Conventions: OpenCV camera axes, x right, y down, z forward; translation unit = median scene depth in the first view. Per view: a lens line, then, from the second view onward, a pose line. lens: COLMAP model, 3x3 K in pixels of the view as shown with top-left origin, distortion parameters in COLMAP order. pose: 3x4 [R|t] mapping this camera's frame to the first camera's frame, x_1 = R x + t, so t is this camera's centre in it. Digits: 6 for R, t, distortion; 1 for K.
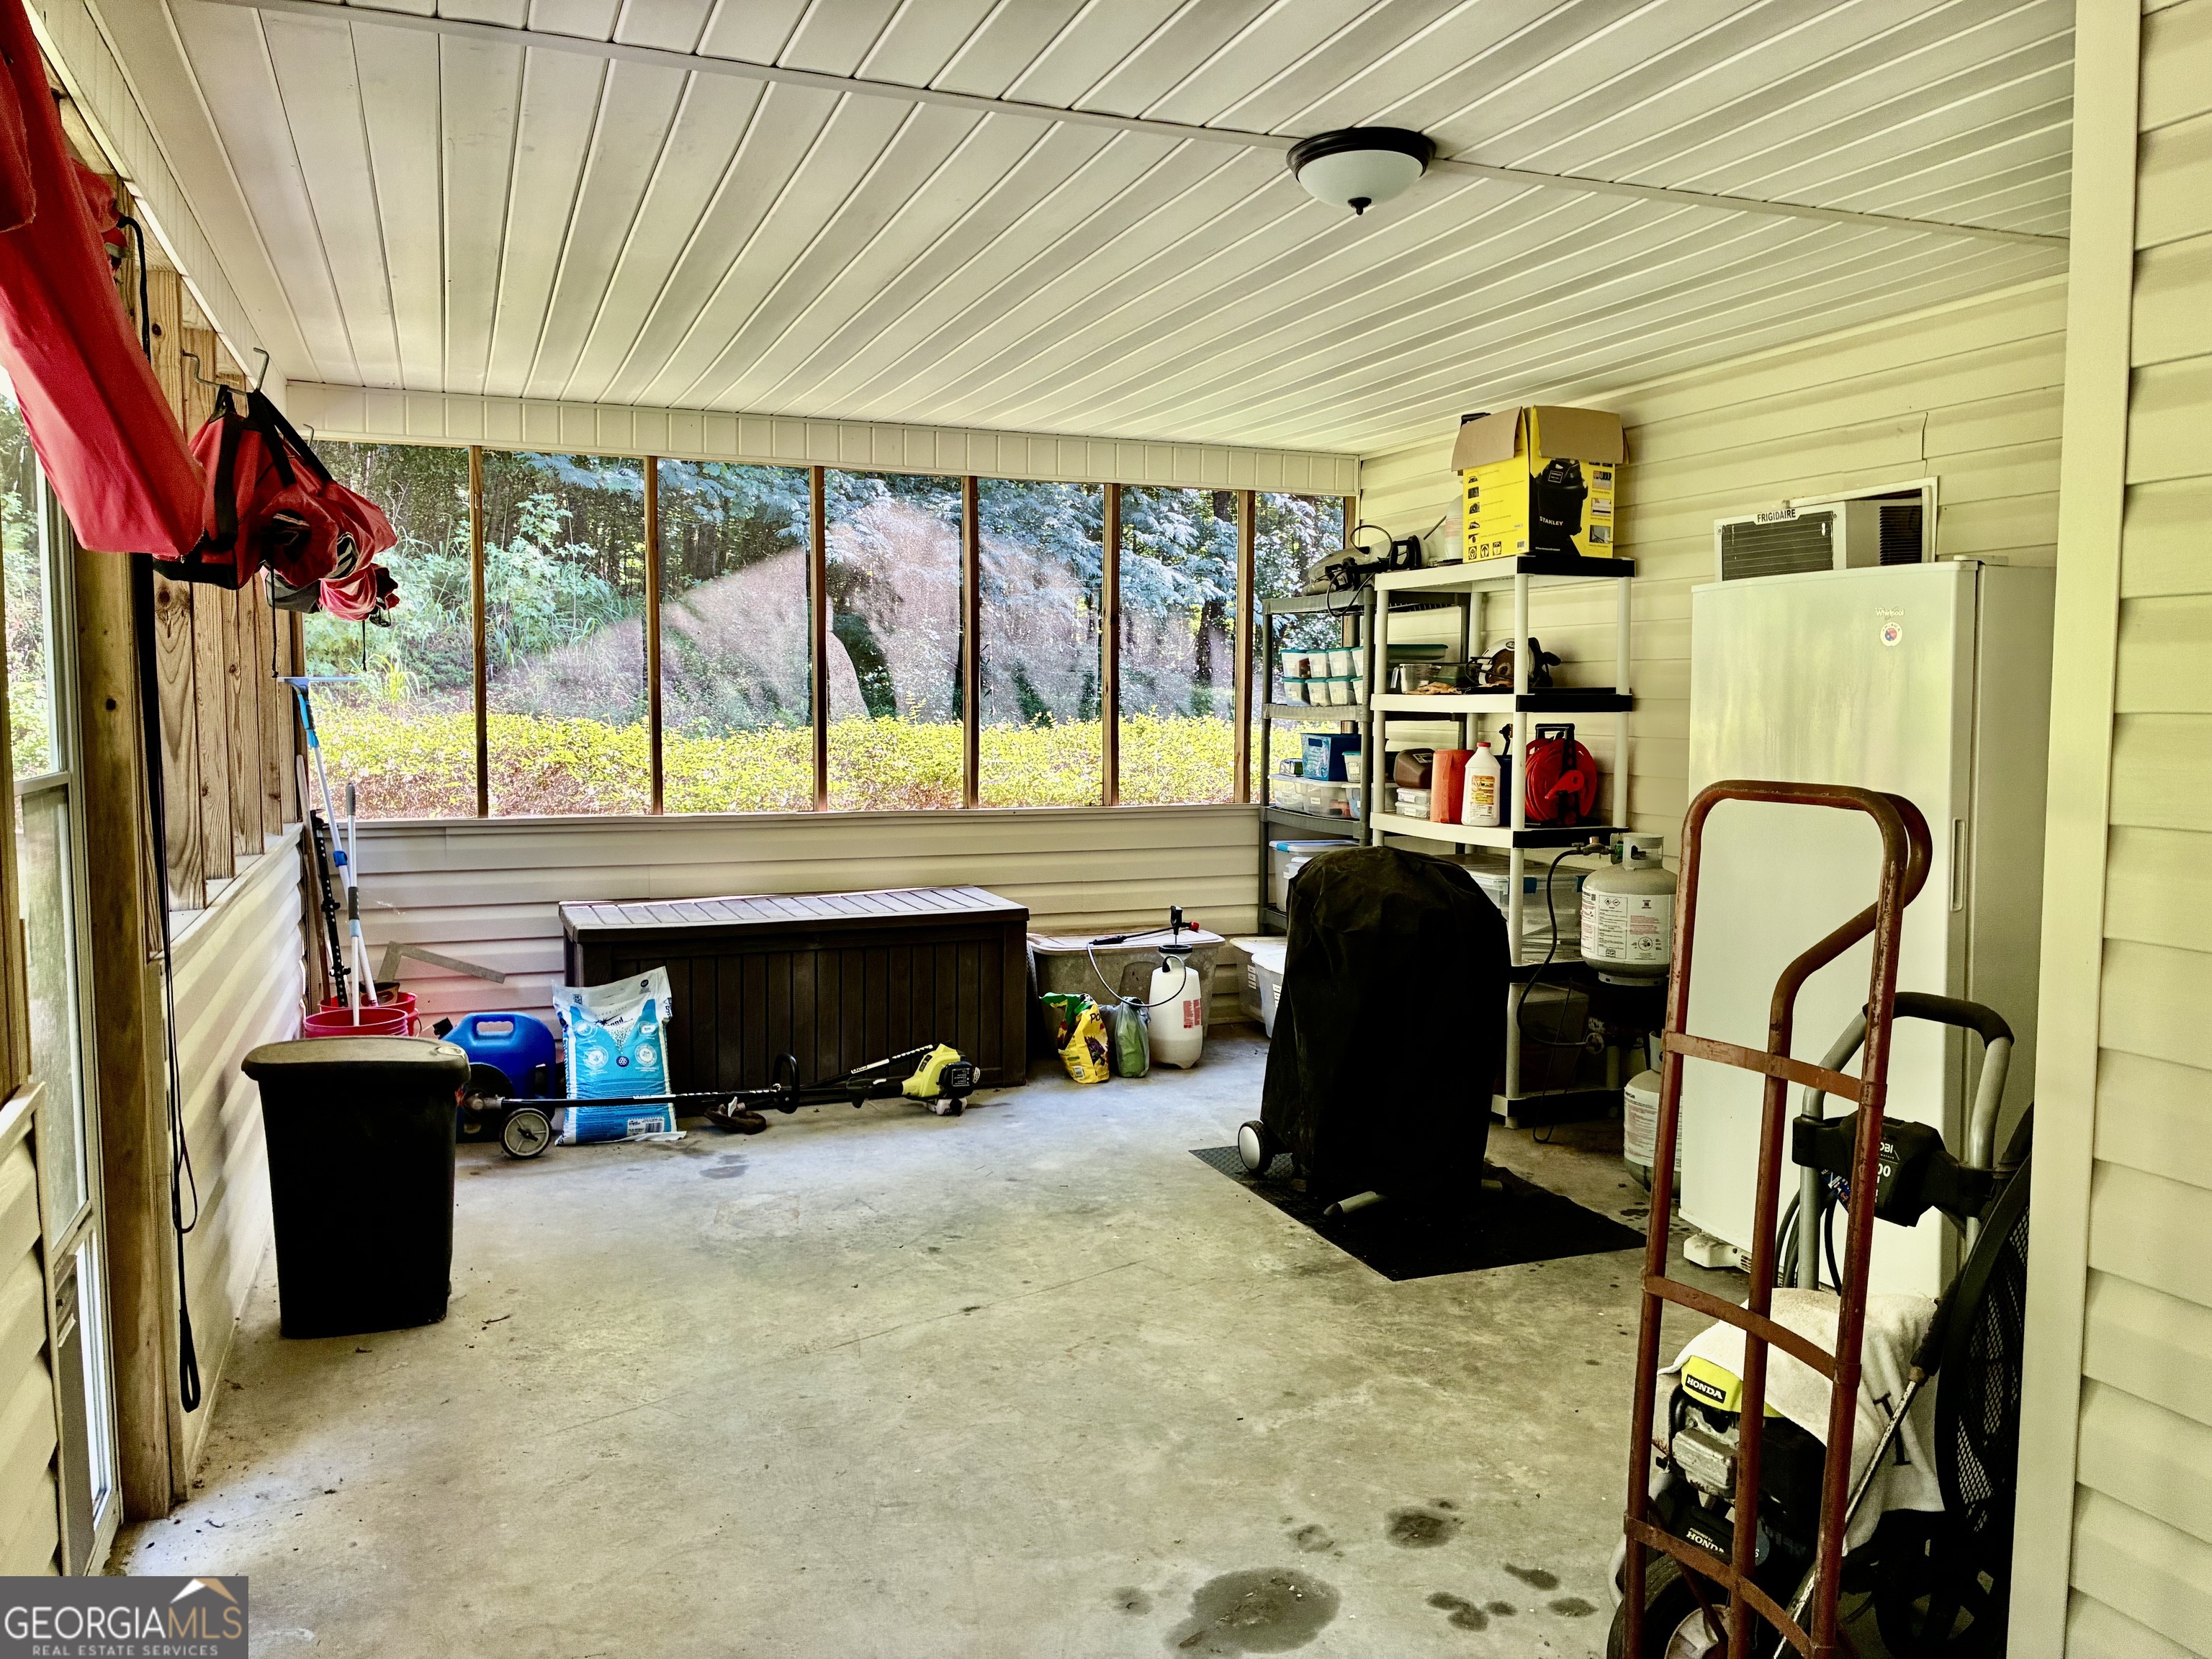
lens RADIAL K [[1679.2, 0, 1115.6], [0, 1679.2, 805.5], [0, 0, 1]] dist [0.070634, -0.086534]
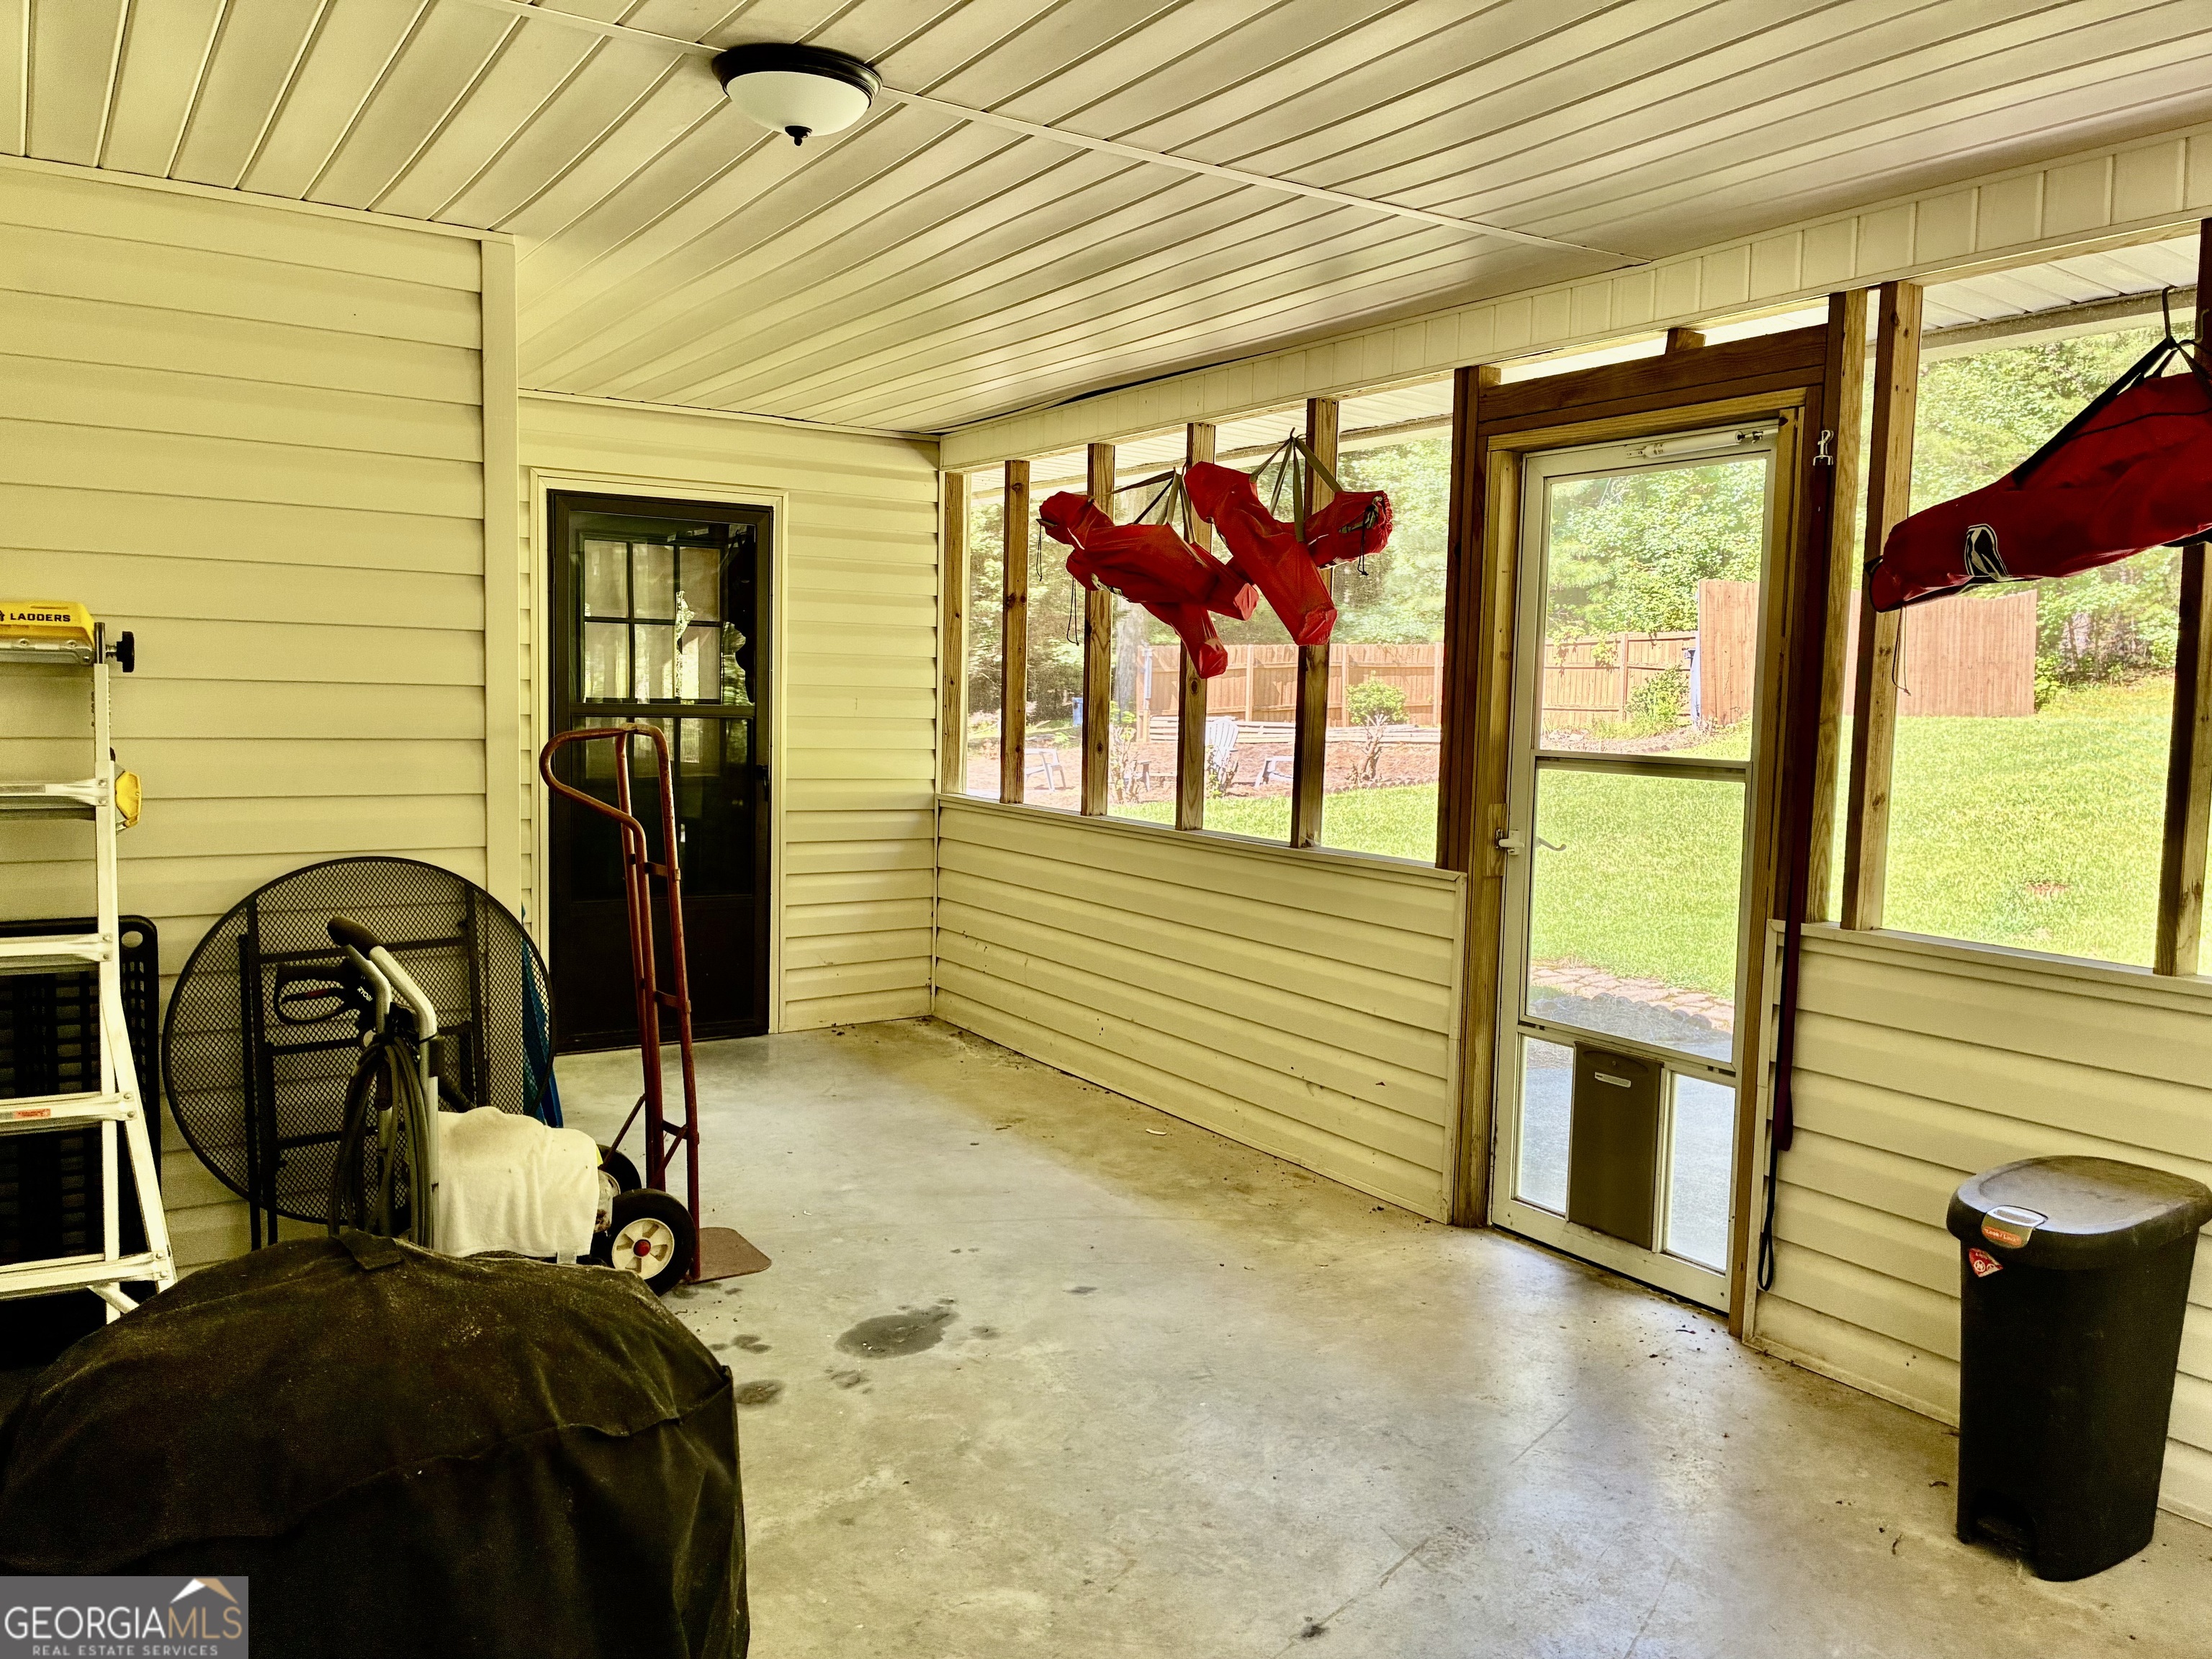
lens RADIAL K [[1679.2, 0, 1115.6], [0, 1679.2, 805.5], [0, 0, 1]] dist [0.070634, -0.086534]
pose [[-0.981443, -0.009759, -0.191507, 0.162716], [-0.036276, 0.990119, 0.135456, -0.146964], [0.188293, 0.139890, -0.972099, 2.135330]]
